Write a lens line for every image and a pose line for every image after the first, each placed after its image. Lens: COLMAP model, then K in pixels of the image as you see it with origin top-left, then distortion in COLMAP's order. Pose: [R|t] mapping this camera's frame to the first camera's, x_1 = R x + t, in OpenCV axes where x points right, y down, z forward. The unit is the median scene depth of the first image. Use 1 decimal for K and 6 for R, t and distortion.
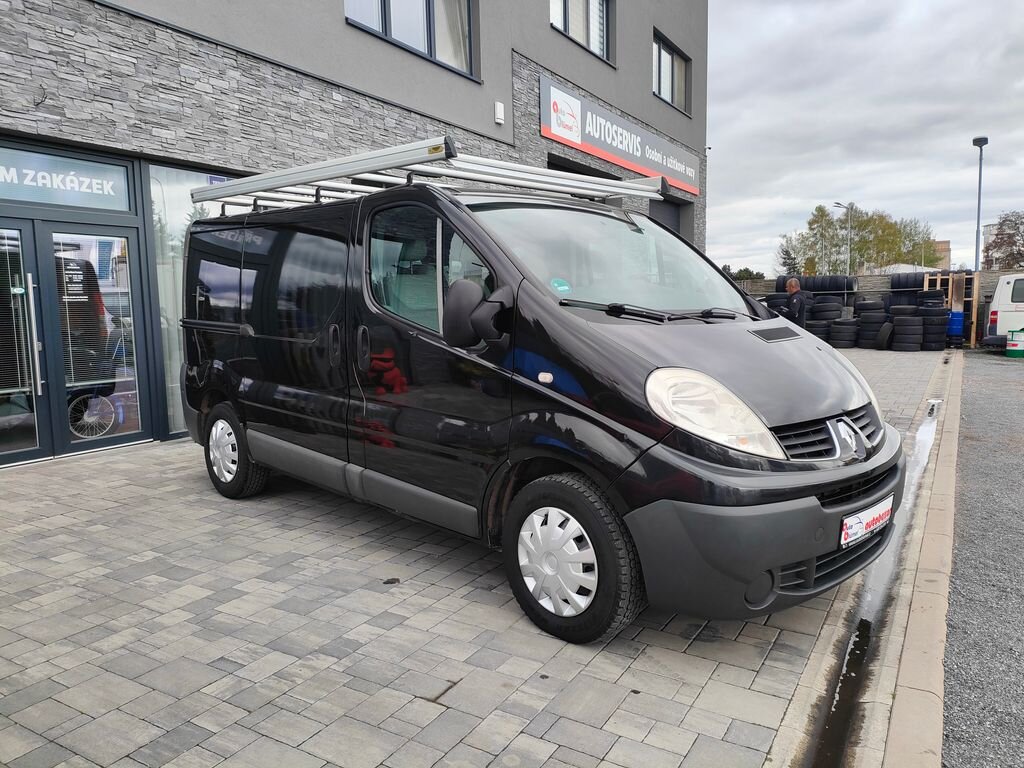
lens RADIAL K [[745.9, 0, 512.4], [0, 745.9, 379.6], [0, 0, 1]] dist [0.068175, -0.063047]
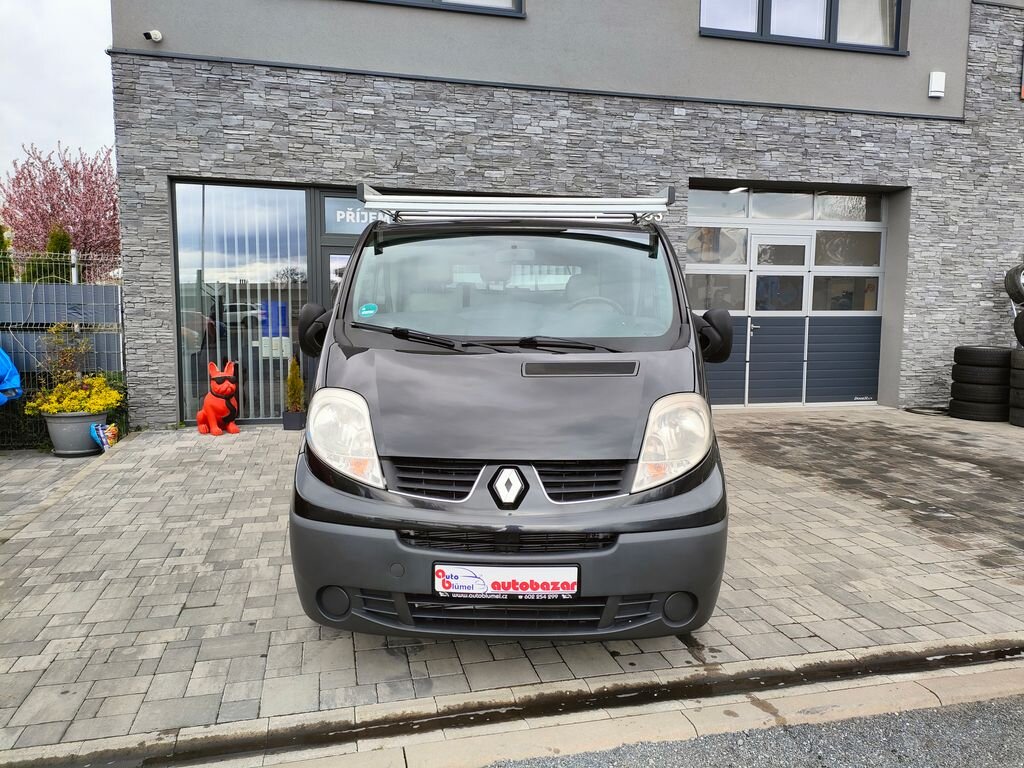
lens RADIAL K [[745.9, 0, 512.4], [0, 745.9, 379.6], [0, 0, 1]] dist [0.068175, -0.063047]
pose [[0.700596, 0.091851, -0.707622, 0.472998], [-0.090849, 0.995092, 0.039218, -0.038562], [0.707751, 0.036811, 0.705502, 0.160608]]
